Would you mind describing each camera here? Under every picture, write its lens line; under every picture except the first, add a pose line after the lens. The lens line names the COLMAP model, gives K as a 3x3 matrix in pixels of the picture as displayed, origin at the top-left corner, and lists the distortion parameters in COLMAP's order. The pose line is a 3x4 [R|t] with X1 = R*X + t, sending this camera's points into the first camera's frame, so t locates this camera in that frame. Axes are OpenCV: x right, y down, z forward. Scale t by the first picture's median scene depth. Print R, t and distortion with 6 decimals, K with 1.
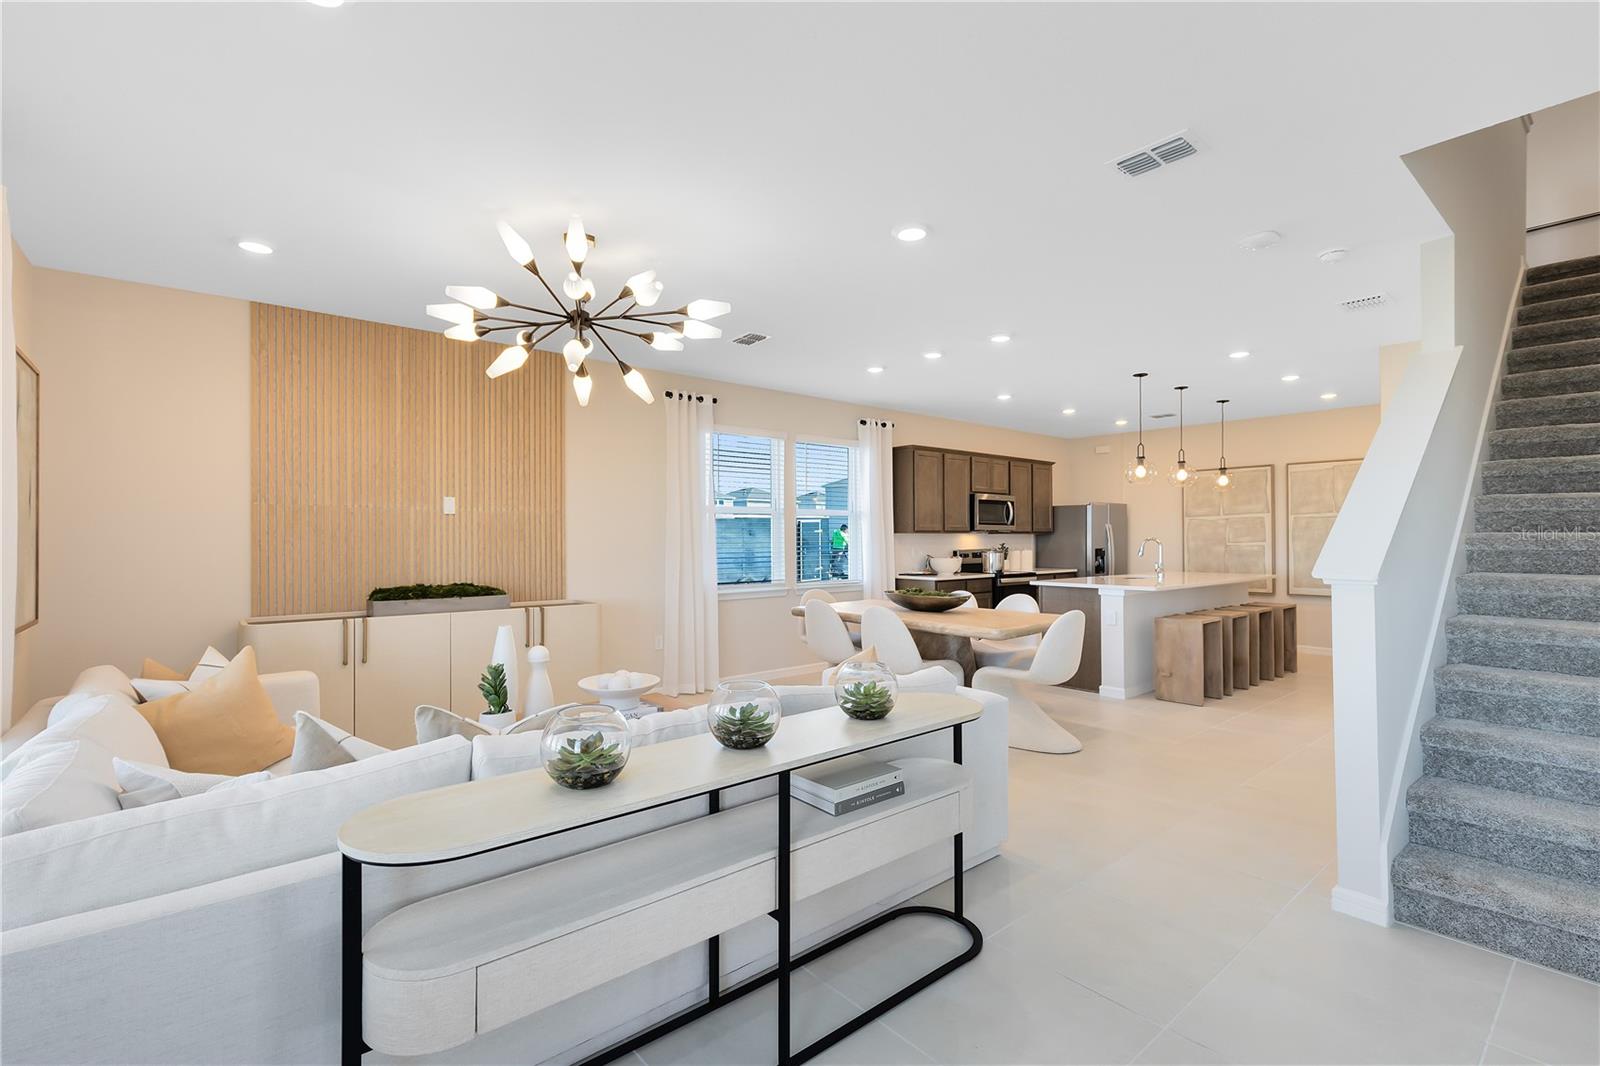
lens RADIAL K [[722.1, 0, 805.8], [0, 722.1, 533.7], [0, 0, 1]] dist [0.005135, 0.000735]
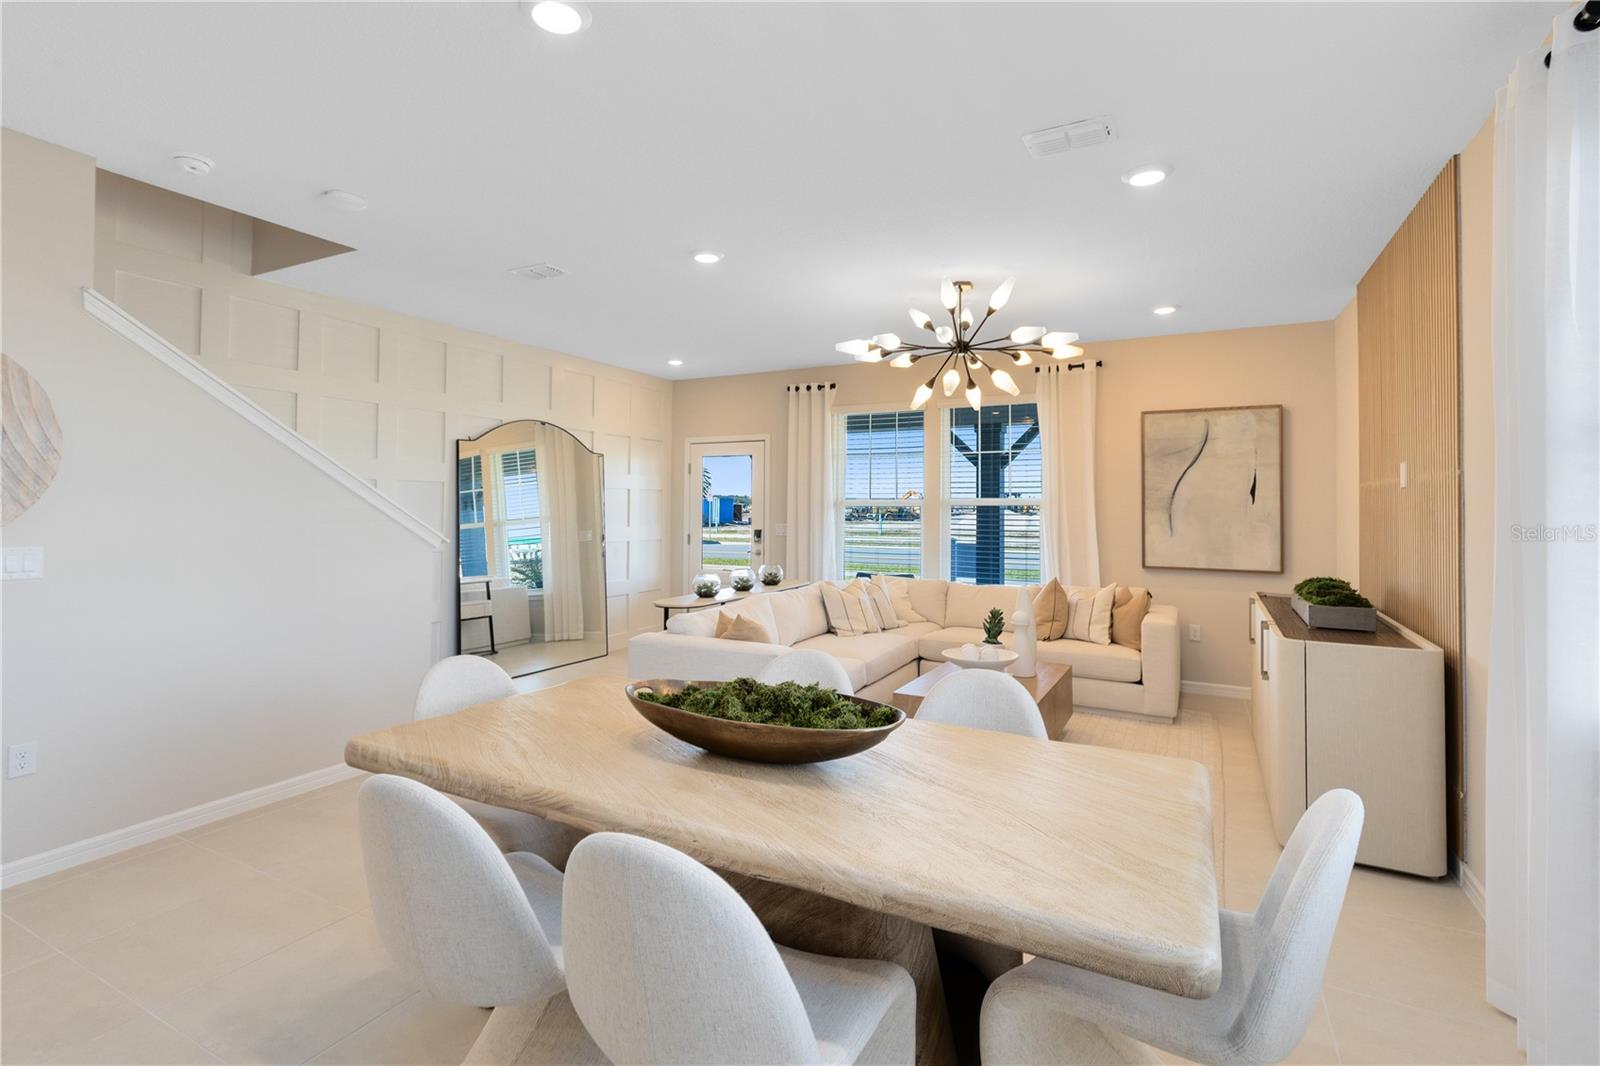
lens RADIAL K [[741.5, 0, 801.7], [0, 741.5, 488.5], [0, 0, 1]] dist [0.000614, 0.000121]
pose [[-0.929560, -0.006365, -0.368615, 0.296279], [0.005208, 0.999524, -0.030393, -0.008442], [0.368633, -0.030172, -0.929085, 1.451078]]
